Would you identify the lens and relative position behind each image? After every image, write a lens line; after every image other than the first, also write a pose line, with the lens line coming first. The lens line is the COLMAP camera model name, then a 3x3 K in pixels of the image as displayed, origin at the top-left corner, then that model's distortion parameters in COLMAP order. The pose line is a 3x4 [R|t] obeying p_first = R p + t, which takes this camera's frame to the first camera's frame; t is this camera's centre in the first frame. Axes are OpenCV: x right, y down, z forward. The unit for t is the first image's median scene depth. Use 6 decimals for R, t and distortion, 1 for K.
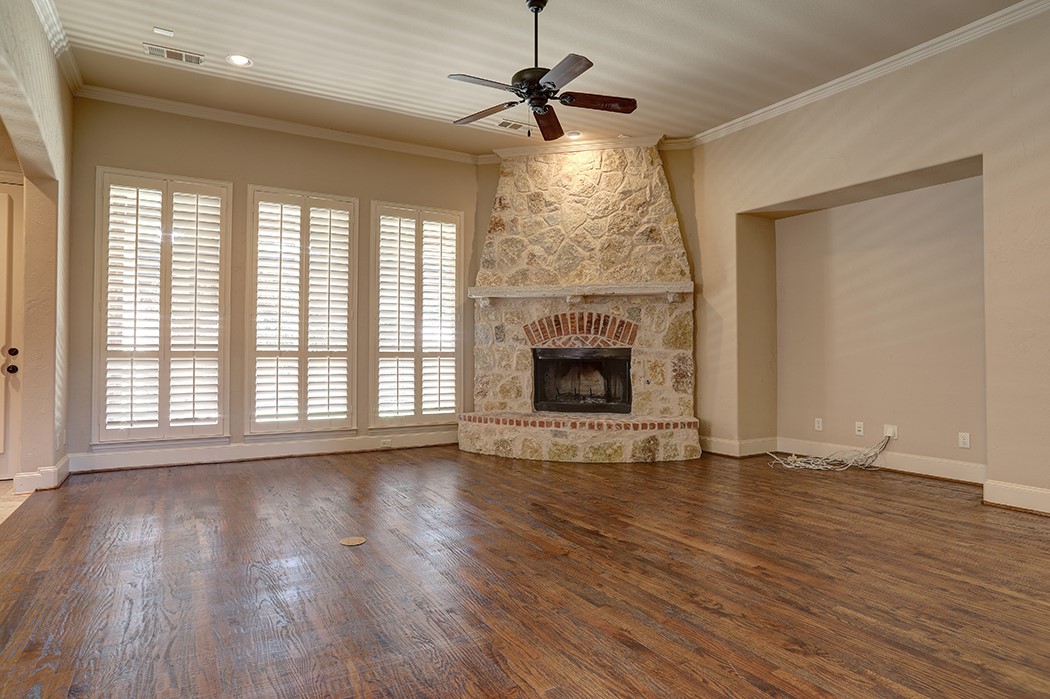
lens RADIAL K [[599.4, 0, 510.0], [0, 599.4, 342.8], [0, 0, 1]] dist [-0.066214, 0.047077]
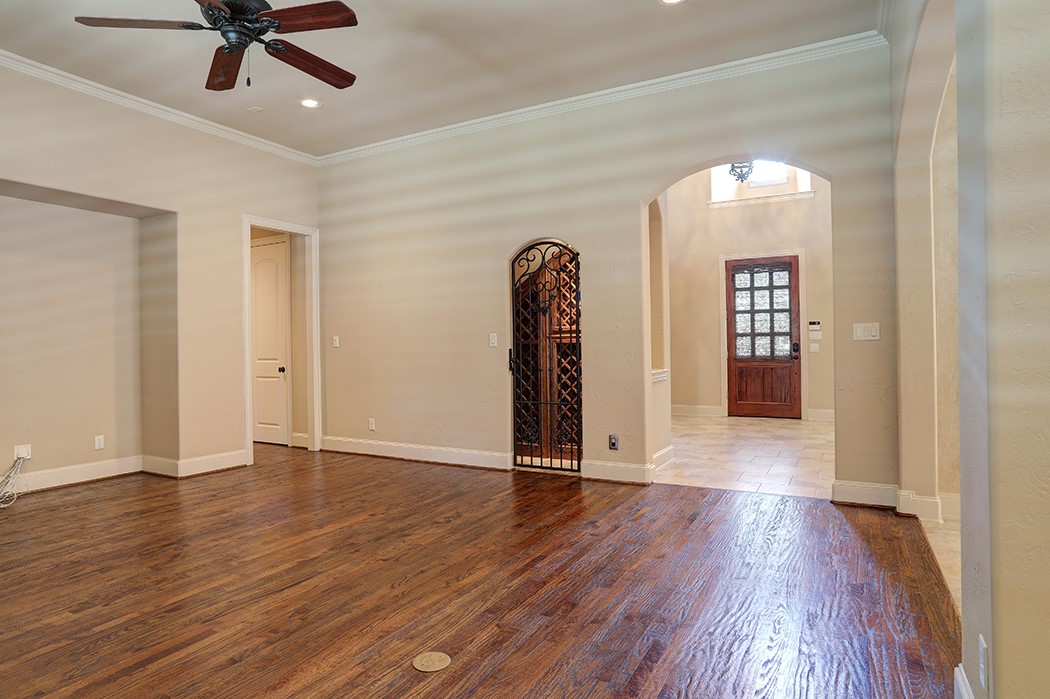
lens RADIAL K [[604.0, 0, 524.7], [0, 604.0, 344.7], [0, 0, 1]] dist [-0.066460, 0.048594]
pose [[-0.528790, 0.009510, 0.848699, -0.550392], [-0.003974, 0.999899, -0.013680, -0.009852], [-0.848743, -0.010607, -0.528699, 0.781143]]
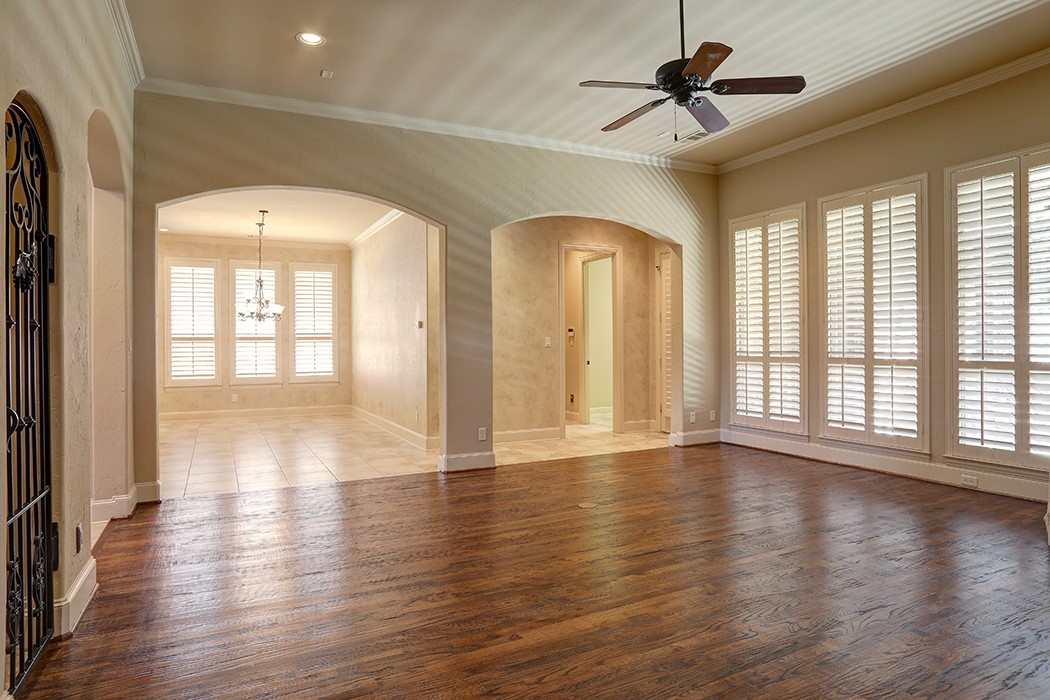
lens RADIAL K [[604.0, 0, 524.7], [0, 604.0, 345.2], [0, 0, 1]] dist [-0.066460, 0.048594]
pose [[-0.044203, -0.000035, -0.999023, 0.690262], [0.027762, 0.999614, -0.001263, -0.022843], [0.998637, -0.027790, -0.044185, 0.568051]]
